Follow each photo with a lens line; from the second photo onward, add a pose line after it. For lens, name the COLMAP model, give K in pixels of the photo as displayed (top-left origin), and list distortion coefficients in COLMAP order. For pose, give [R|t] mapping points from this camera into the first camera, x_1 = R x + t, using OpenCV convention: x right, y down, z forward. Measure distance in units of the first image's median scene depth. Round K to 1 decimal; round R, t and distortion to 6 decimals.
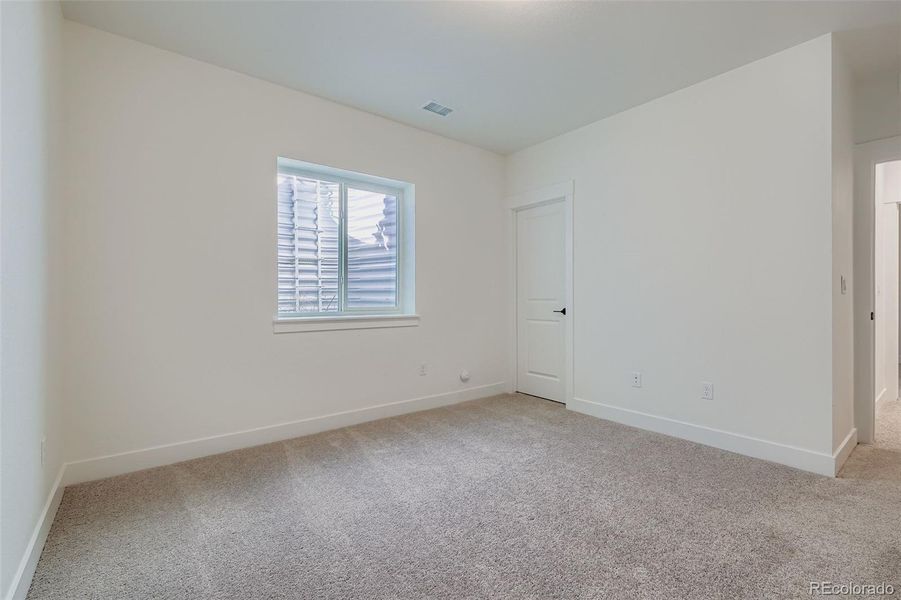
lens RADIAL K [[398.3, 0, 453.4], [0, 398.3, 294.8], [0, 0, 1]] dist [-0.000163, -0.000034]
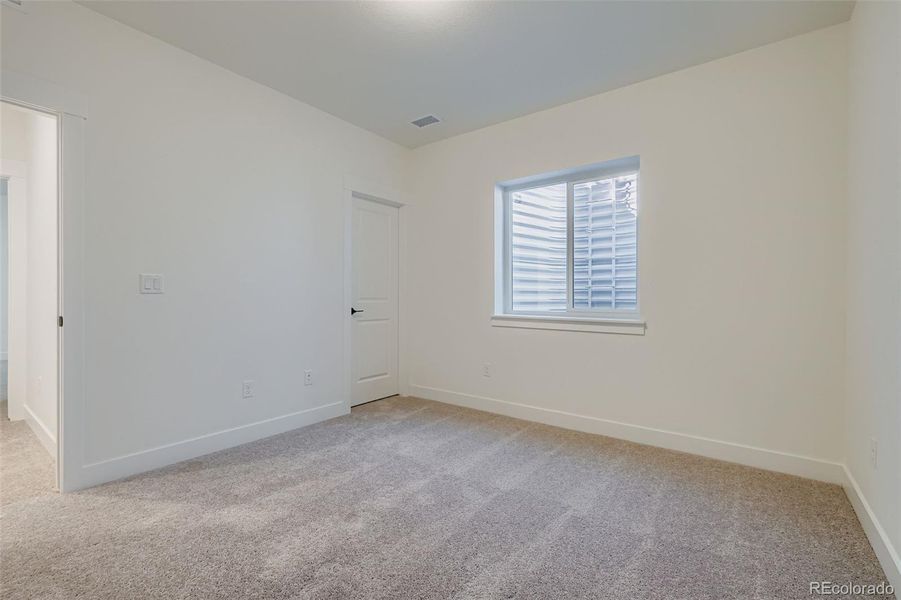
lens RADIAL K [[398.3, 0, 452.6], [0, 398.3, 300.8], [0, 0, 1]] dist [-0.000163, -0.000034]
pose [[0.237356, 0.009994, -0.971371, 0.607804], [0.000163, 0.999947, 0.010328, 0.003528], [0.971423, -0.002610, 0.237342, 0.490710]]
